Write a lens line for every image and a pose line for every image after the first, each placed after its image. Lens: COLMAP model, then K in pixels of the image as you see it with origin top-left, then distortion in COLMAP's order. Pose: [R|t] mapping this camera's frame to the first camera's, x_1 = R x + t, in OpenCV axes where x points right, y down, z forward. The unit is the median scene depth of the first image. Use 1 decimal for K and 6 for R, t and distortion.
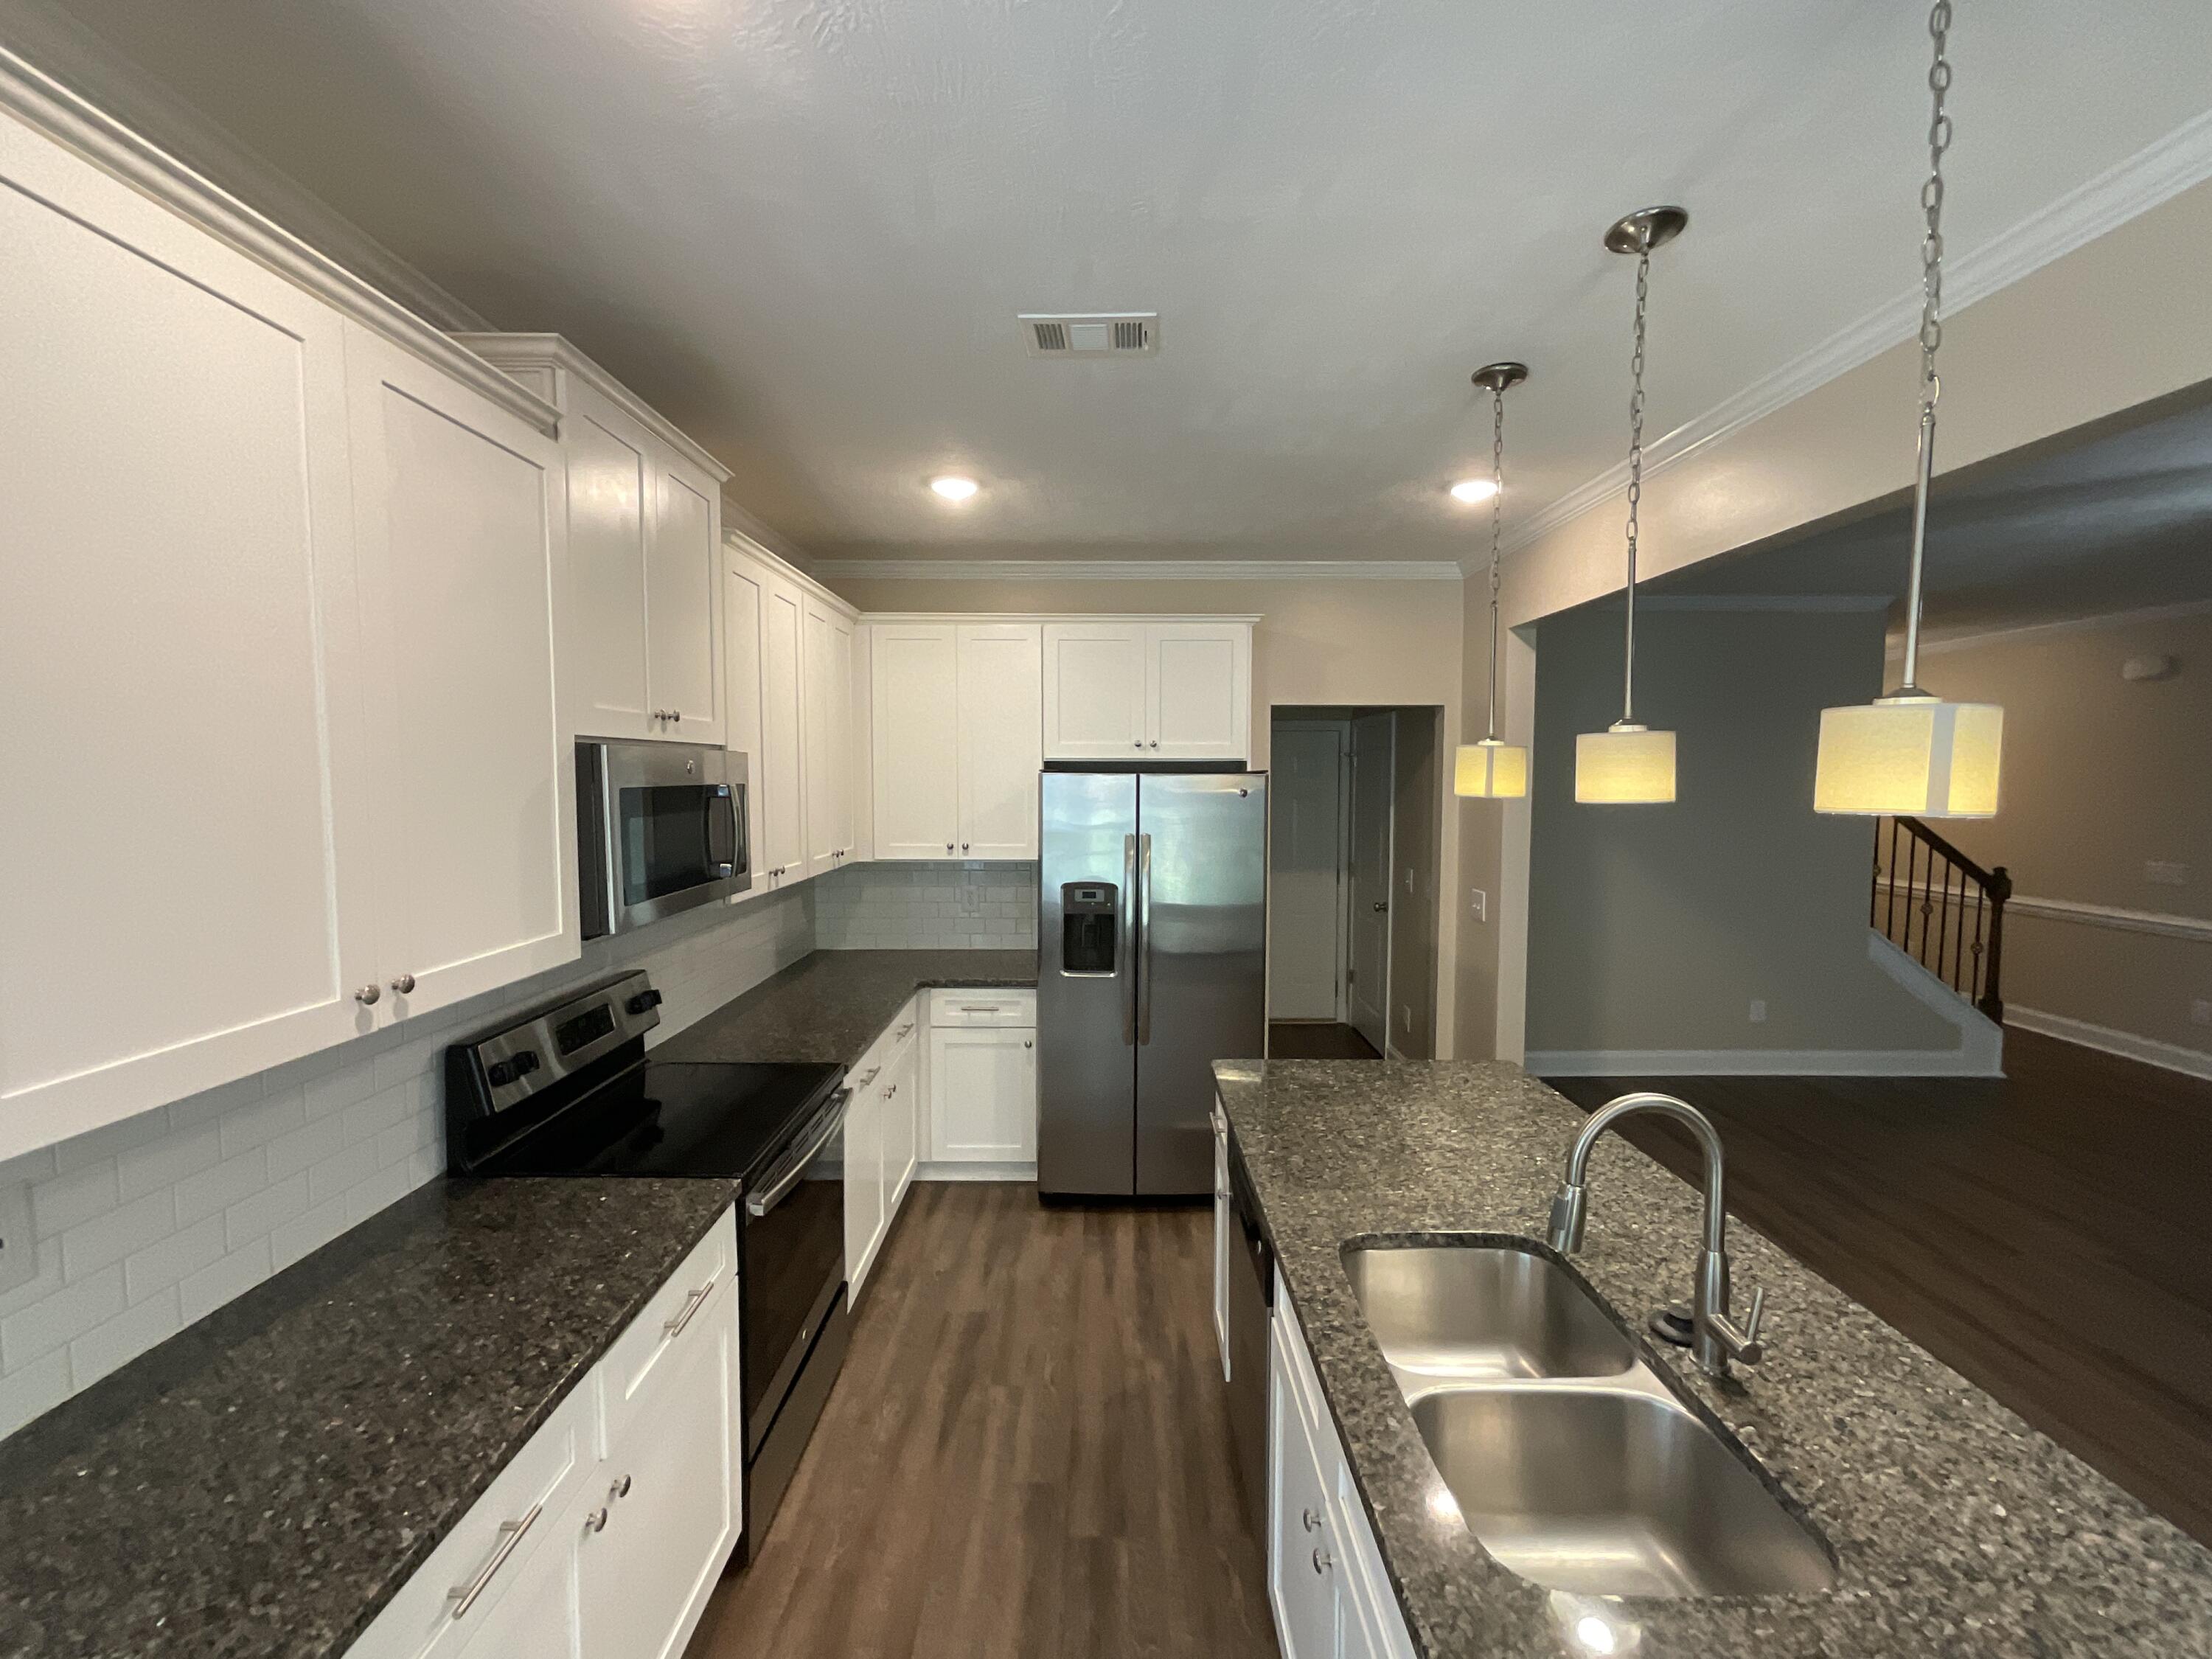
lens RADIAL K [[898.4, 0, 1114.0], [0, 898.4, 855.6], [0, 0, 1]] dist [0.001358, 0.000252]
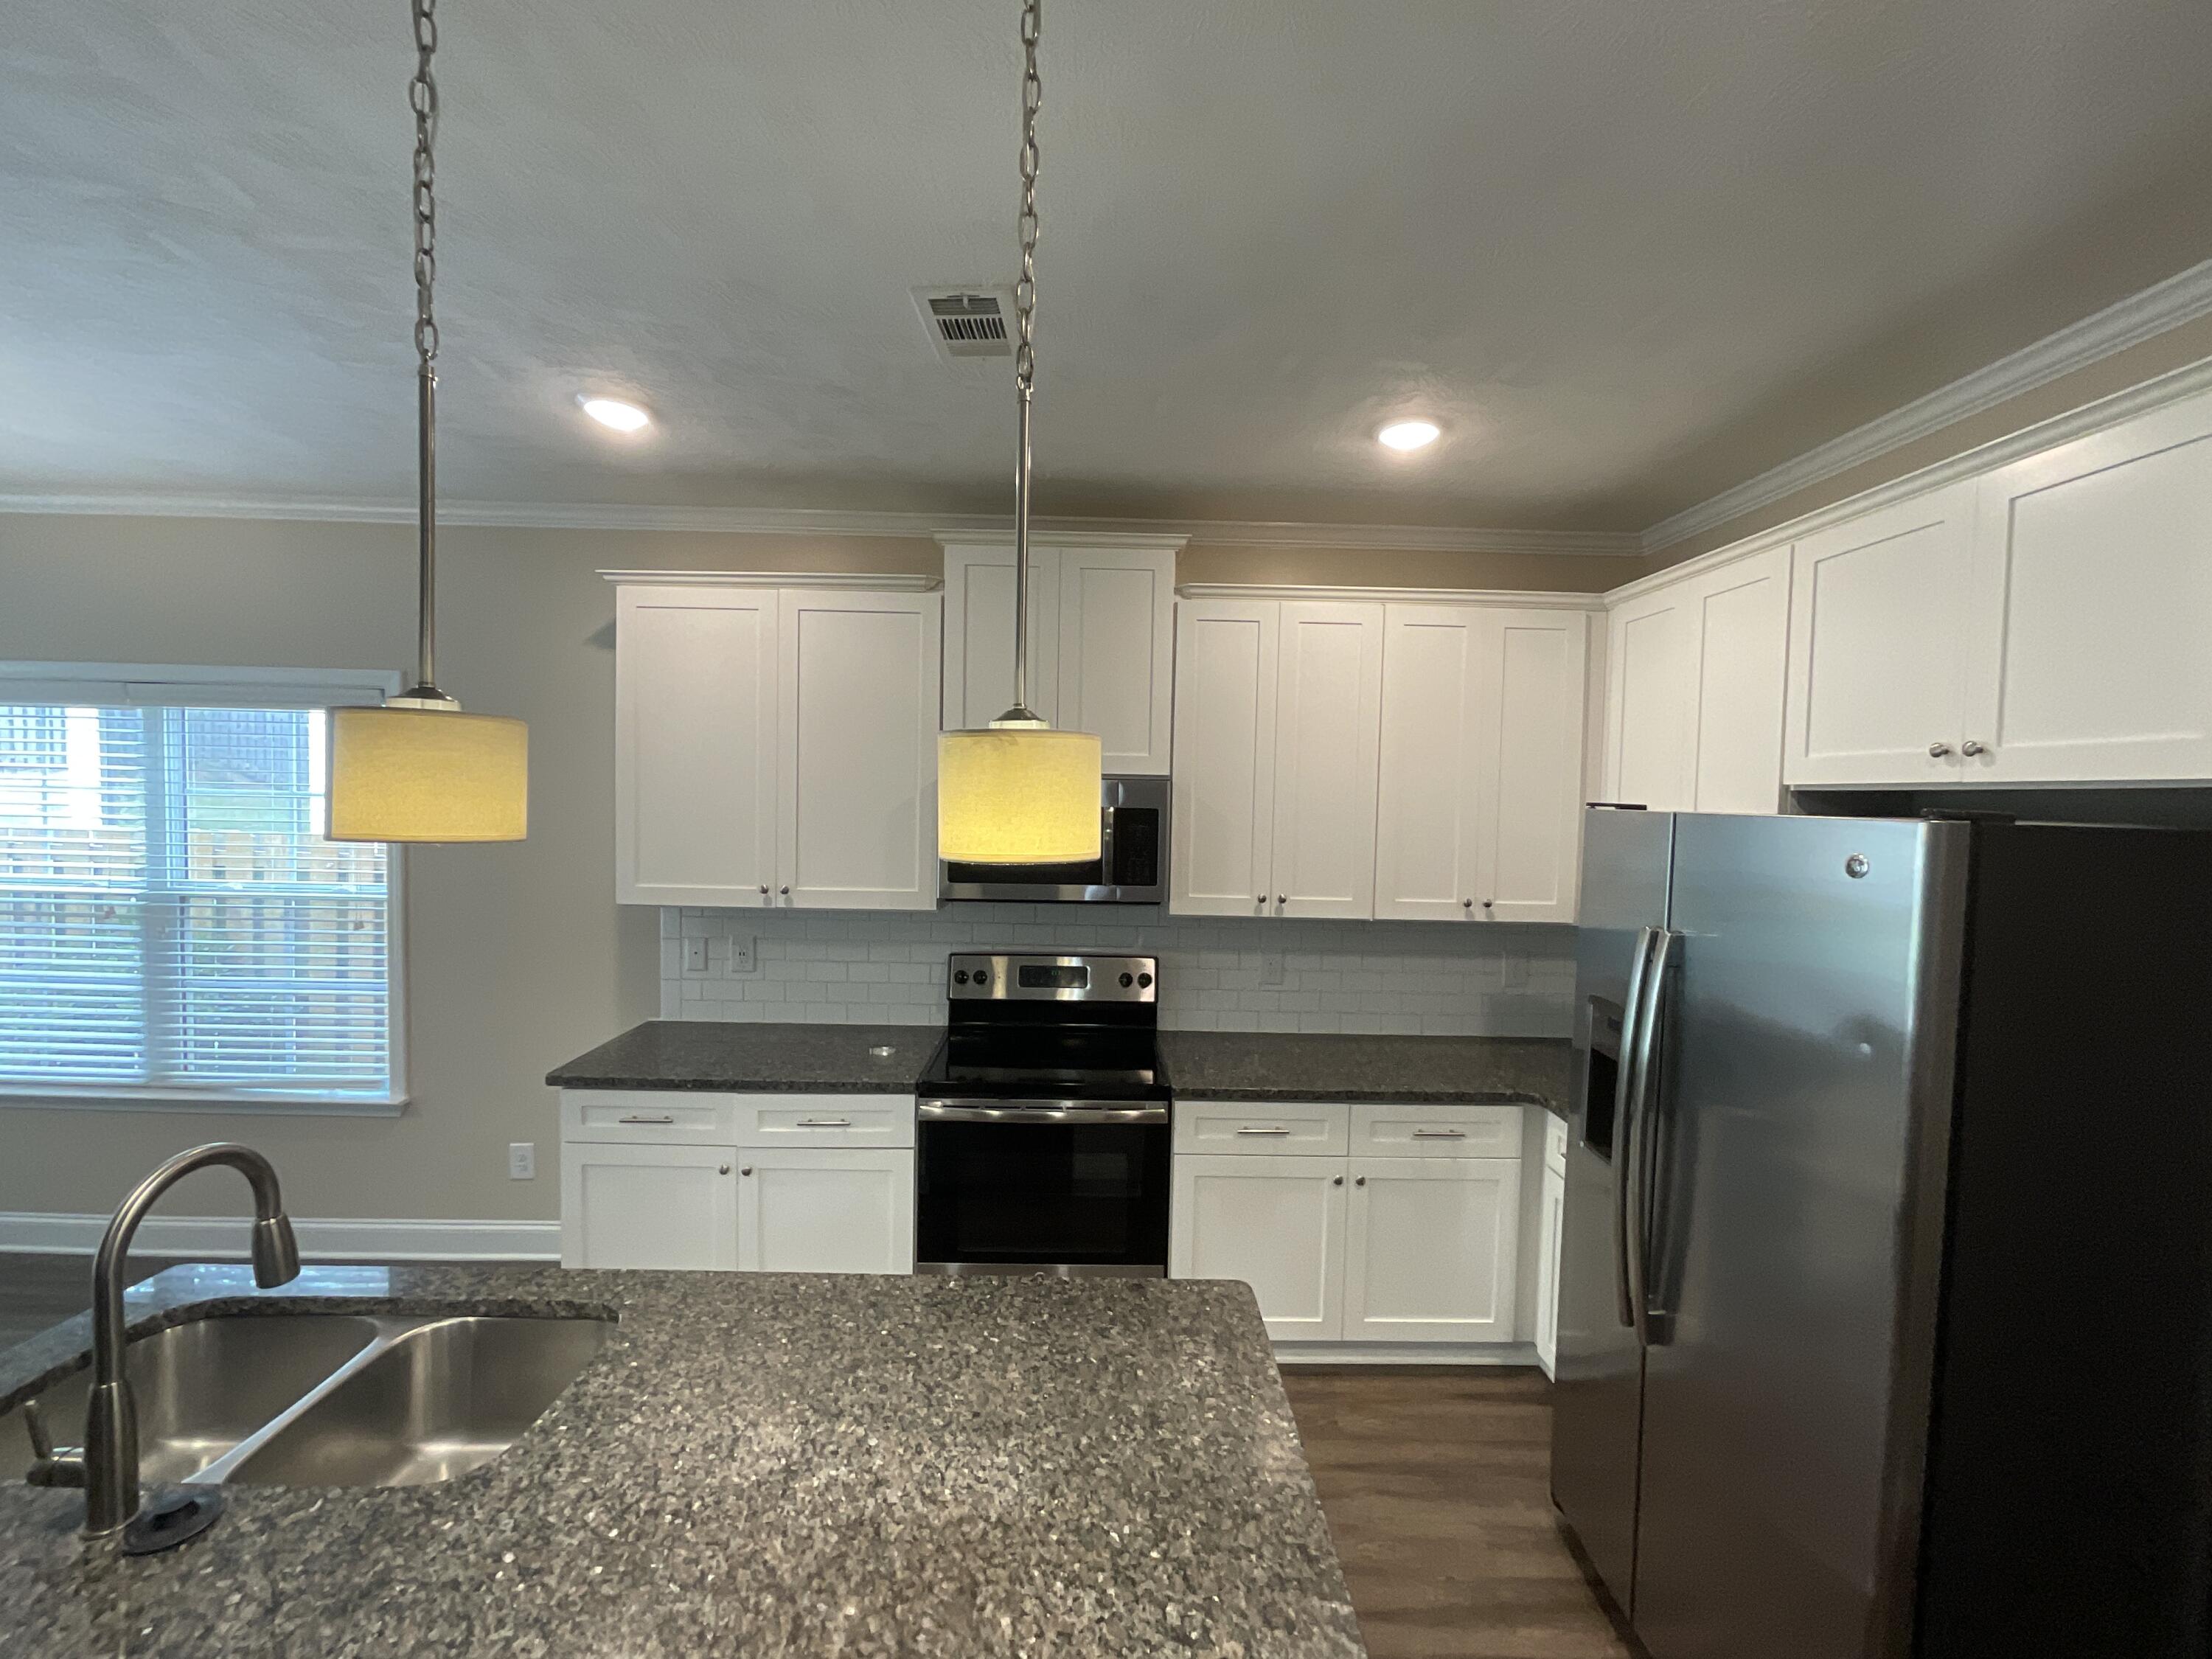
lens RADIAL K [[894.8, 0, 1107.1], [0, 894.8, 836.8], [0, 0, 1]] dist [0.001118, 0.000170]
pose [[0.008756, 0.039685, -0.999174, 0.354898], [-0.106551, 0.993560, 0.038528, -0.040763], [0.994269, 0.106126, 0.012928, 0.444156]]
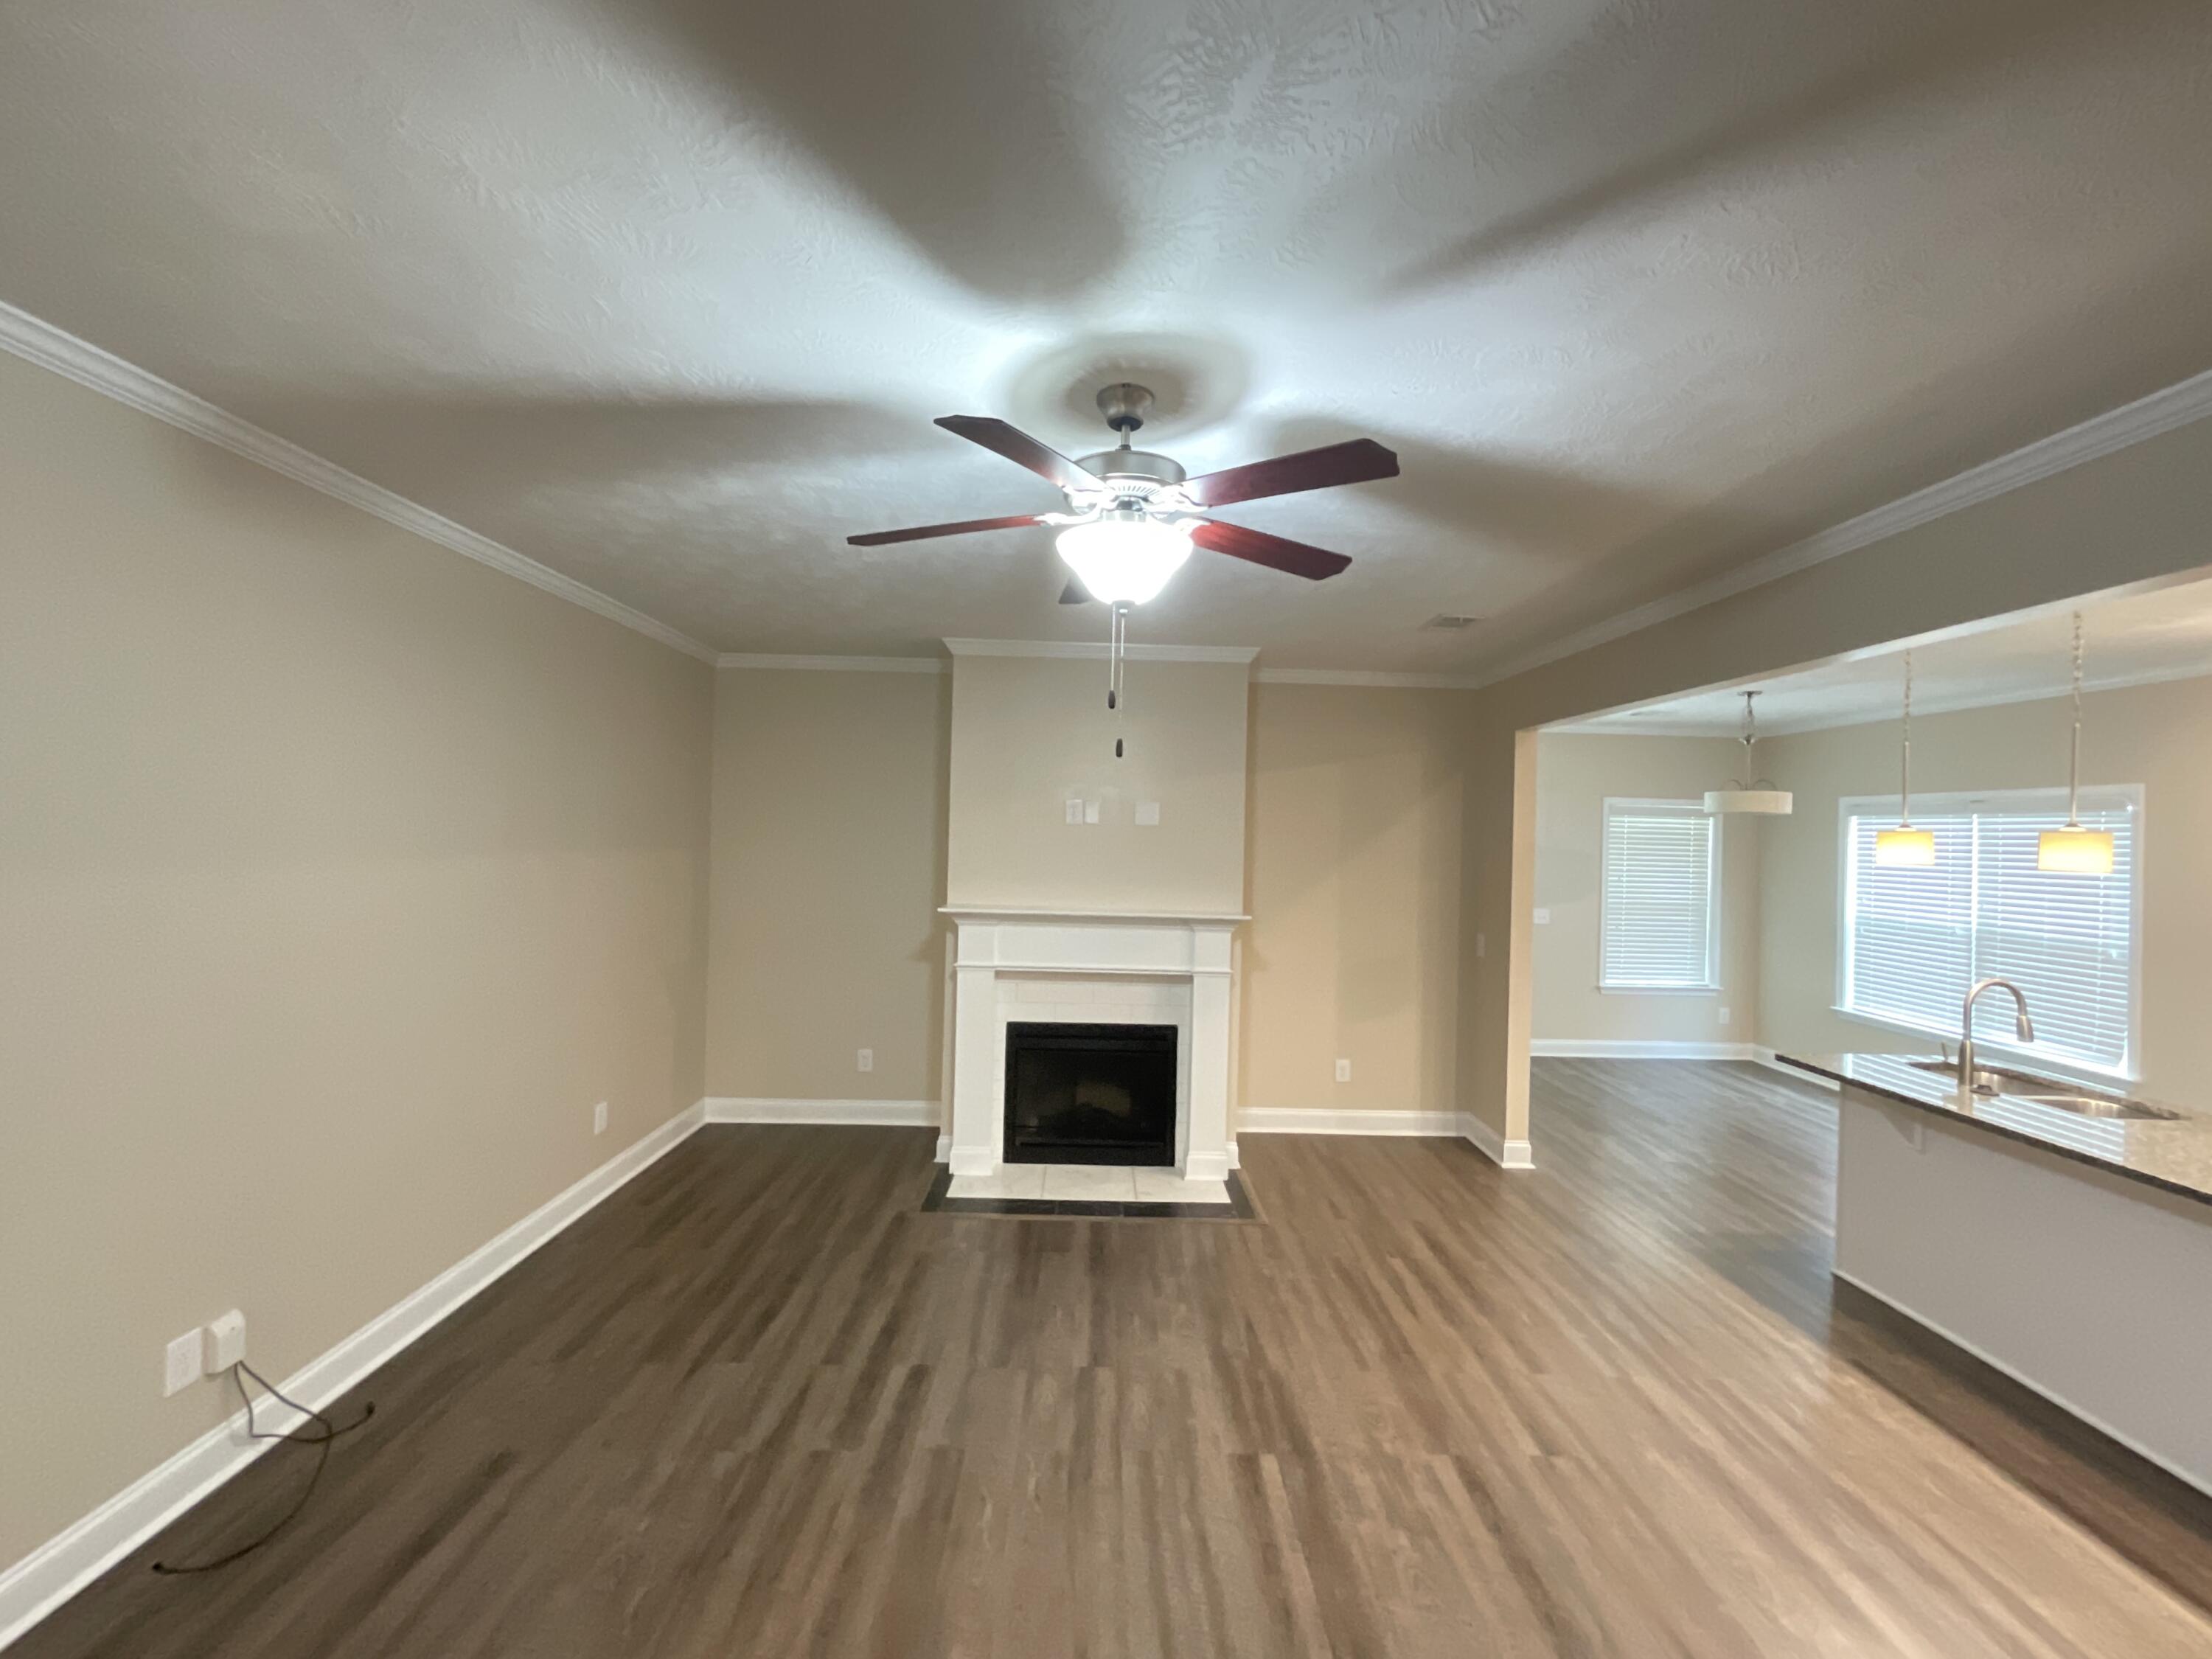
lens RADIAL K [[894.8, 0, 1107.1], [0, 894.8, 836.8], [0, 0, 1]] dist [0.001118, 0.000170]
pose [[-0.999622, -0.027460, 0.001401, 0.714407], [-0.027224, 0.995600, 0.089665, -0.068411], [-0.003857, 0.089593, -0.995971, 0.804055]]
